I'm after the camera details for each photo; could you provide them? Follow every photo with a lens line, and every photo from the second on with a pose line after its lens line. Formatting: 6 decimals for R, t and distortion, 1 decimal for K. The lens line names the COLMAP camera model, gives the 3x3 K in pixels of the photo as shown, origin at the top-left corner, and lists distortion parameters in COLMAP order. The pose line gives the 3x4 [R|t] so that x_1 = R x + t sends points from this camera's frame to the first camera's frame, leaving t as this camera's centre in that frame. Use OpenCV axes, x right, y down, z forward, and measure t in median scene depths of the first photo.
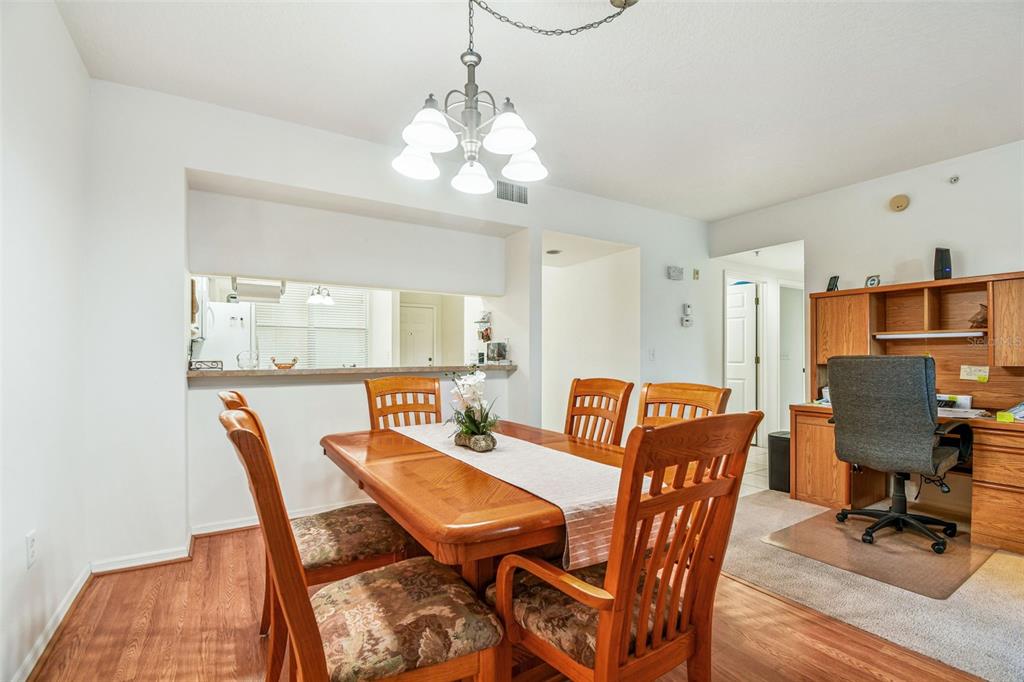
lens RADIAL K [[460.3, 0, 515.0], [0, 460.3, 347.5], [0, 0, 1]] dist [0.001008, -0.000317]
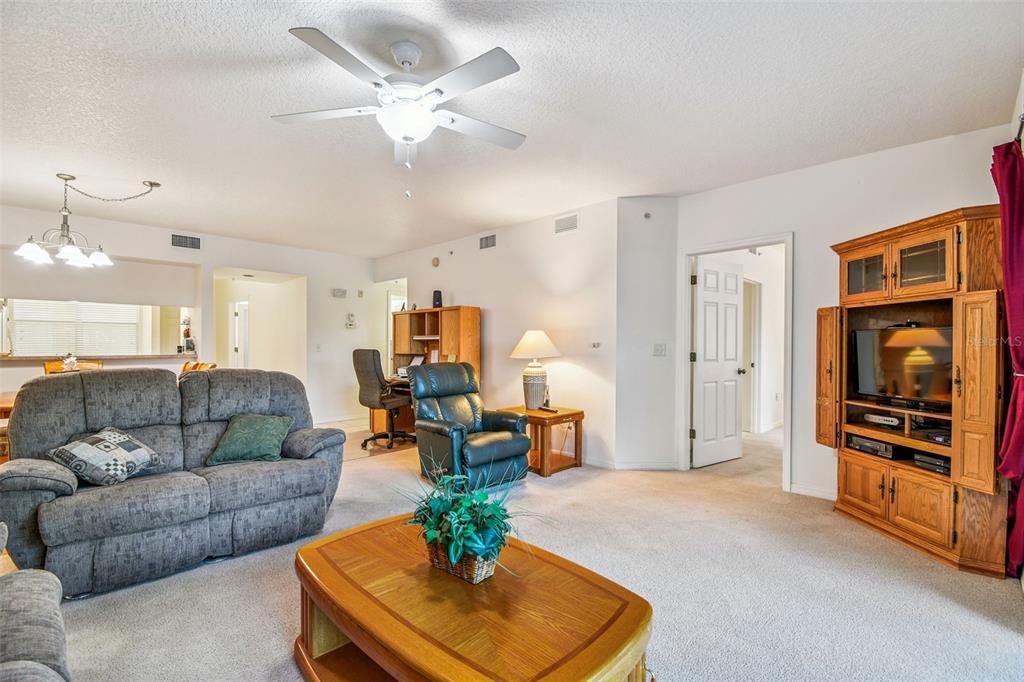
lens RADIAL K [[460.3, 0, 515.0], [0, 460.3, 347.5], [0, 0, 1]] dist [0.001008, -0.000317]
pose [[0.973034, -0.000197, 0.230662, 0.750483], [-0.006229, 0.999613, 0.027129, -0.037626], [-0.230578, -0.027834, 0.972656, -0.820970]]
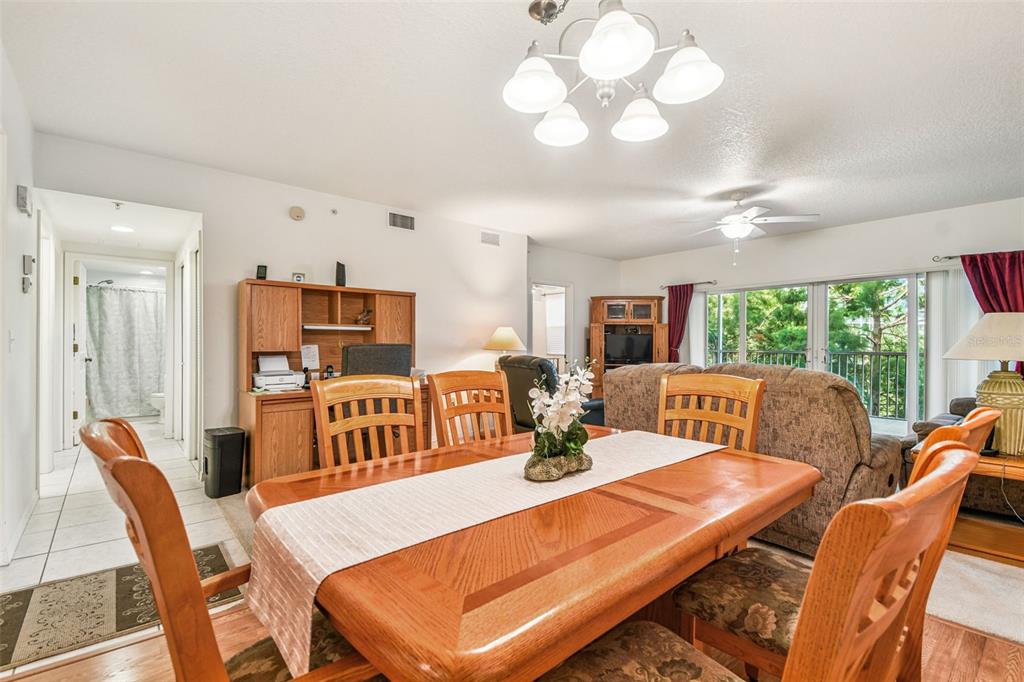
lens RADIAL K [[460.3, 0, 515.0], [0, 460.3, 347.5], [0, 0, 1]] dist [0.001008, -0.000317]
pose [[-0.156830, -0.005275, 0.987612, -0.427595], [-0.019893, 0.999800, 0.002181, 0.014668], [-0.987425, -0.019305, -0.156904, 0.654528]]
